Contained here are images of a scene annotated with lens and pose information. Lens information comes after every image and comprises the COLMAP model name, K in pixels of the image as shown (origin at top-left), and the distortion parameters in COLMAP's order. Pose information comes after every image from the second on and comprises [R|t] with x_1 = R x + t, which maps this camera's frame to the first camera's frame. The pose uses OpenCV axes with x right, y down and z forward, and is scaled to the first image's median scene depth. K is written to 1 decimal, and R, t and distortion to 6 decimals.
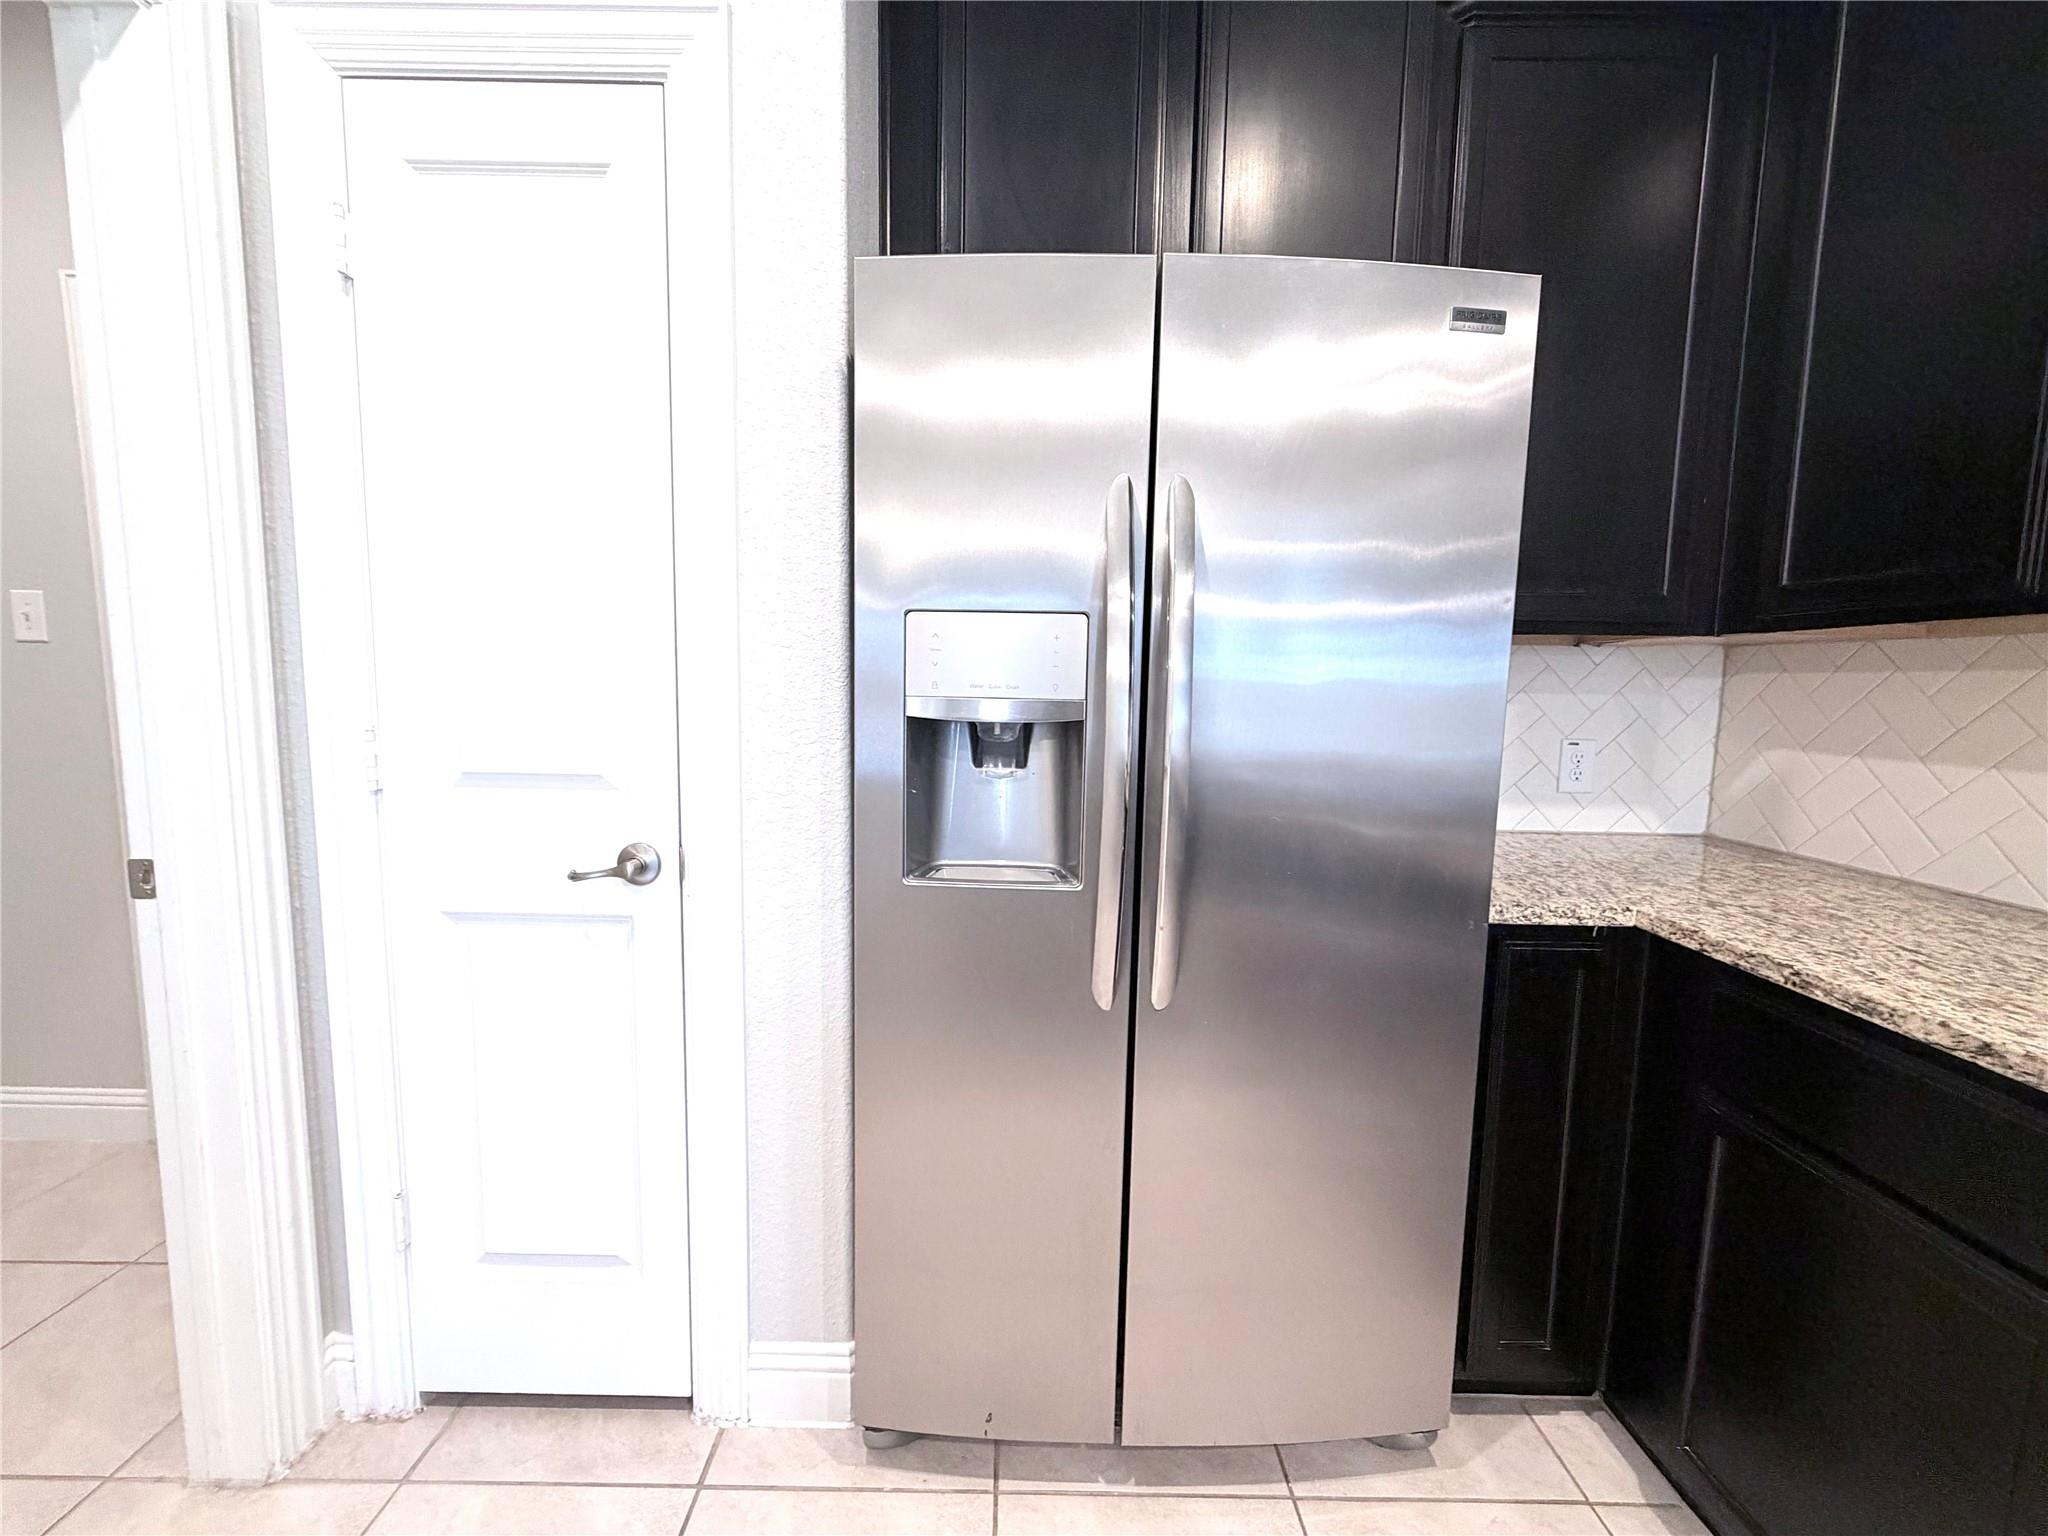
lens RADIAL K [[817.7, 0, 1014.3], [0, 817.7, 760.6], [0, 0, 1]] dist [0.000566, 0.000145]
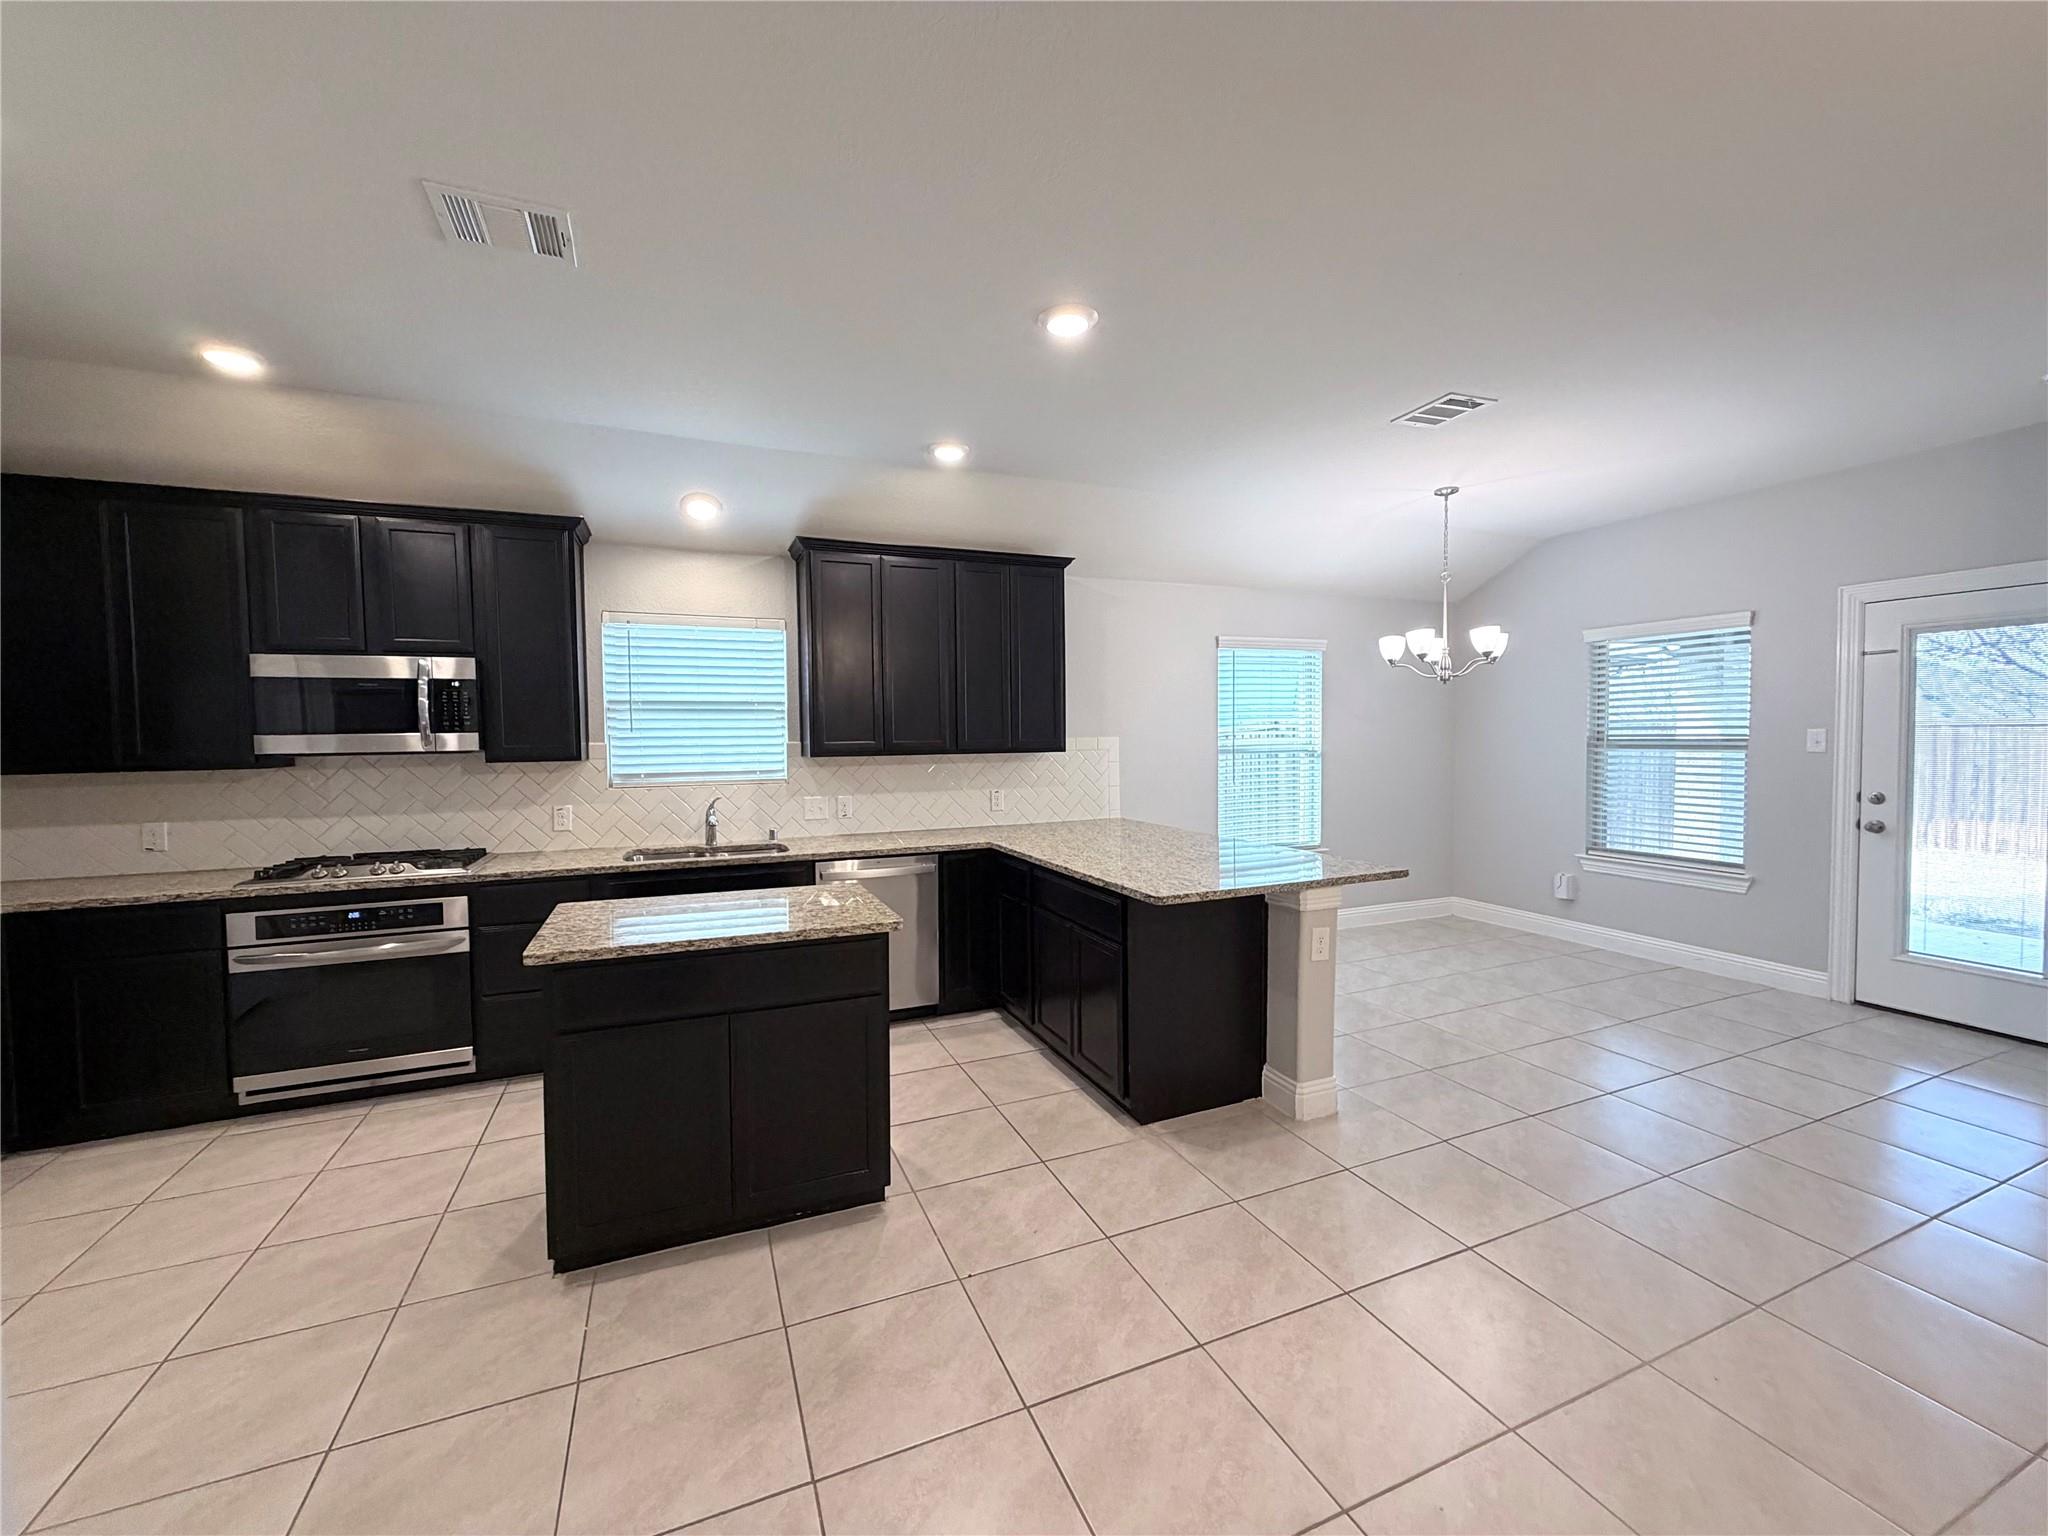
lens RADIAL K [[817.7, 0, 1011.7], [0, 817.7, 765.3], [0, 0, 1]] dist [0.000566, 0.000145]
pose [[-0.380284, -0.045824, 0.923734, -2.274298], [0.102749, 0.990496, 0.091435, -0.117006], [-0.919145, 0.129684, -0.371961, -0.731773]]
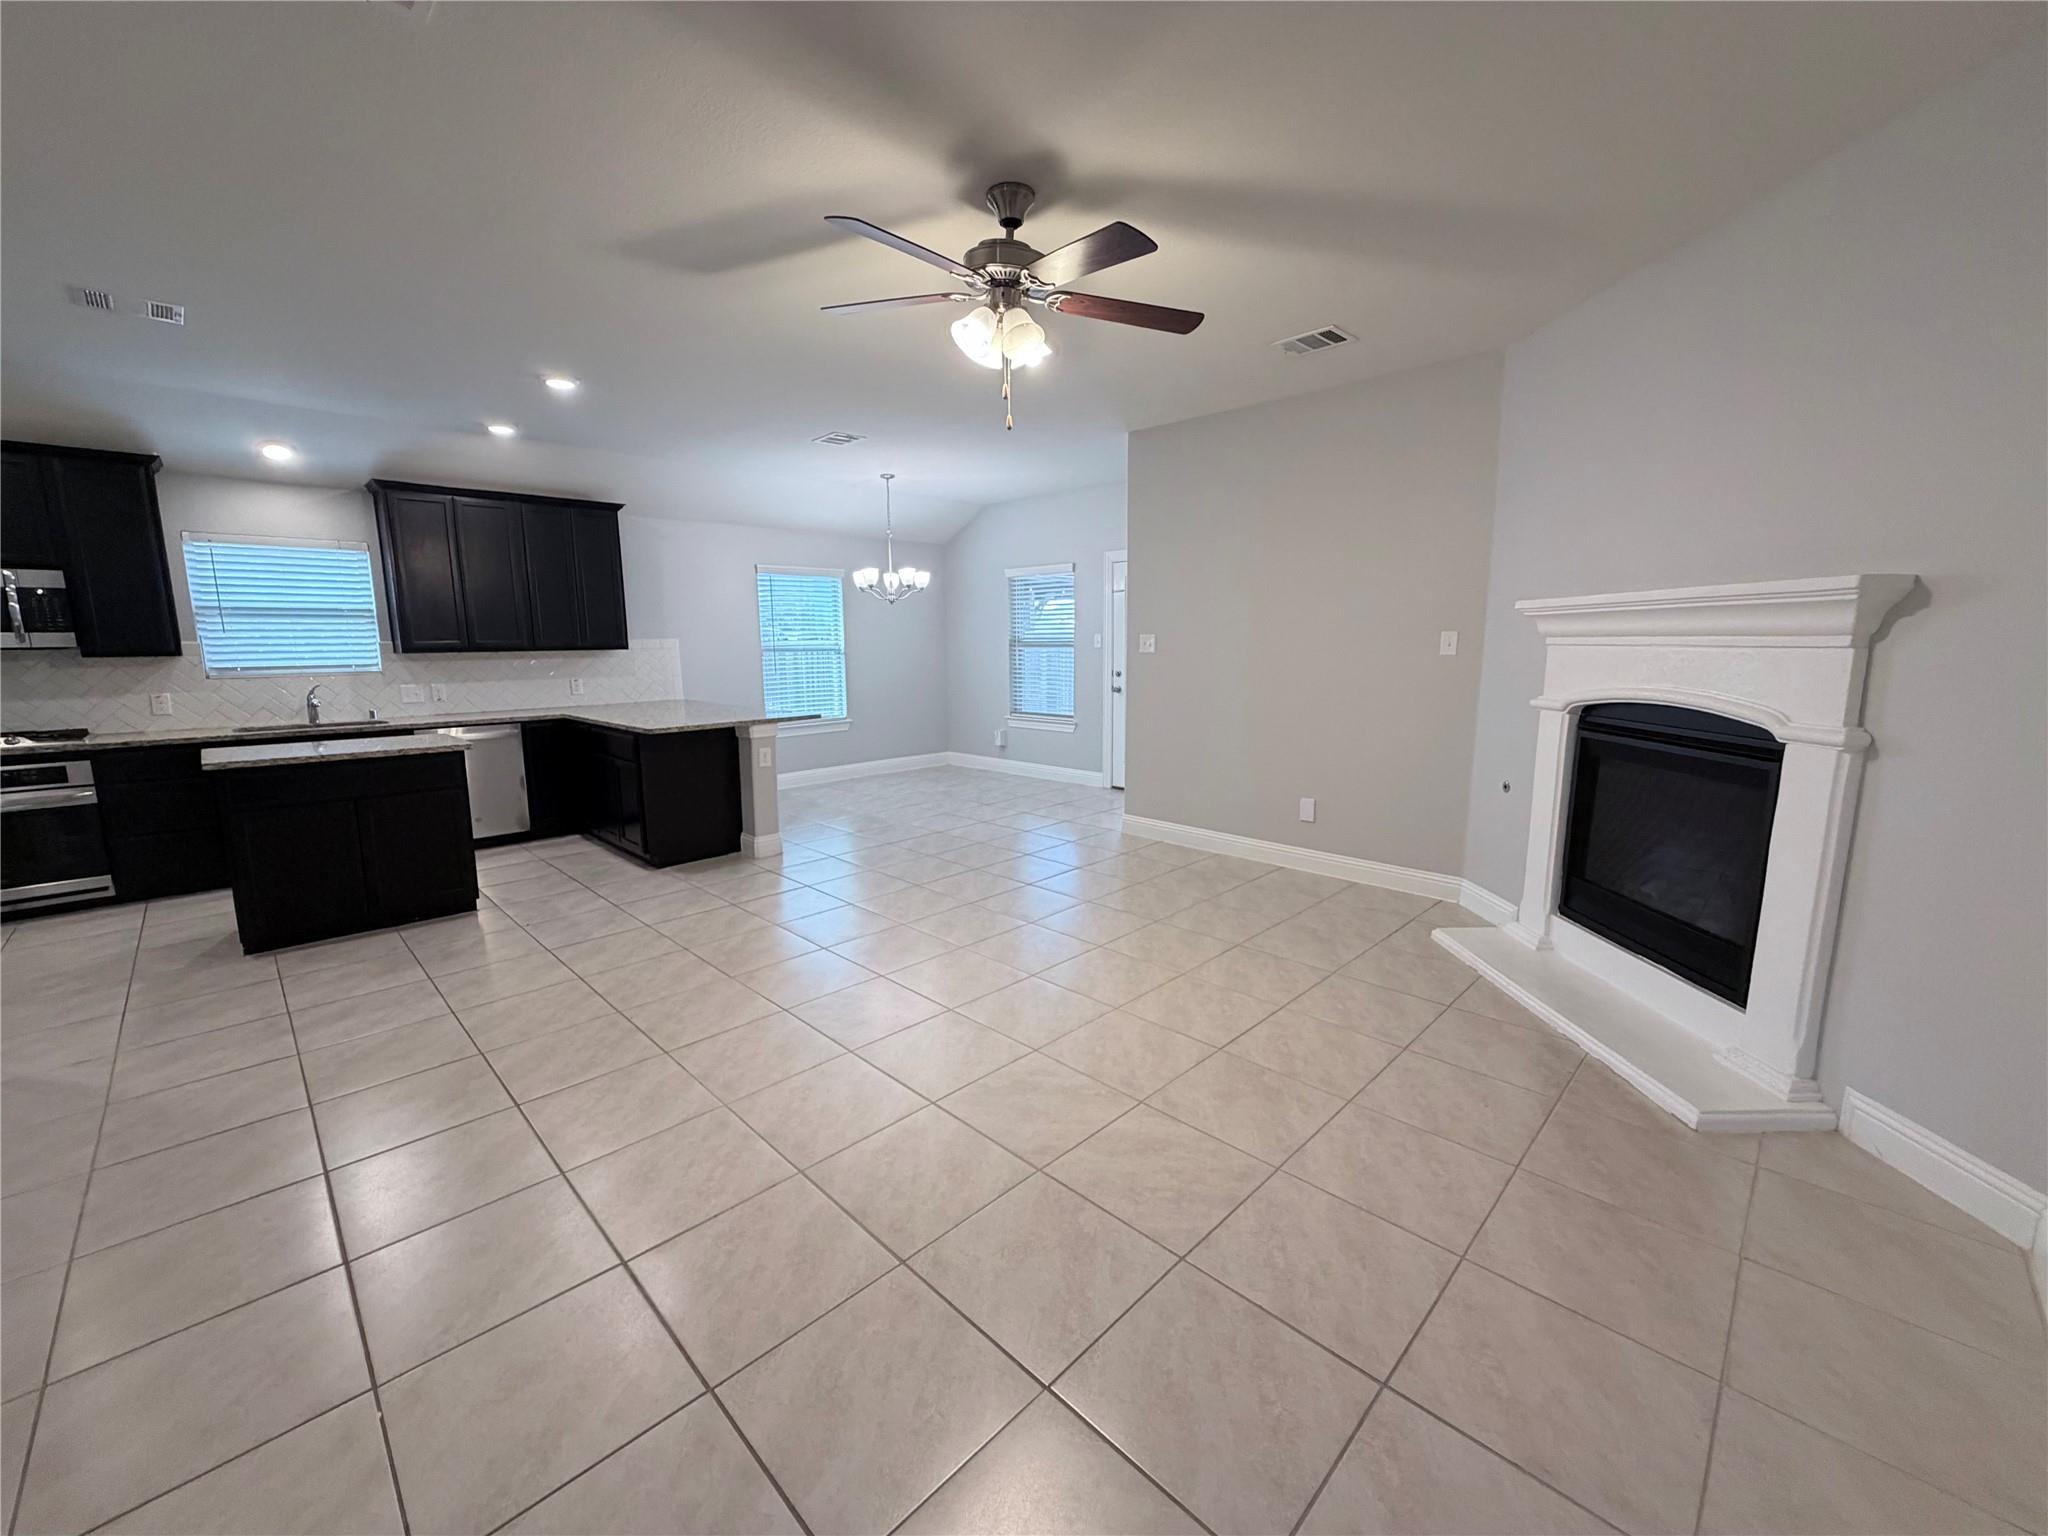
lens RADIAL K [[817.7, 0, 1014.2], [0, 817.7, 764.1], [0, 0, 1]] dist [0.000566, 0.000145]
pose [[-0.702906, -0.115727, 0.701805, -4.226727], [0.074215, 0.969357, 0.234178, -0.134355], [-0.707400, 0.216690, -0.672778, -0.477310]]
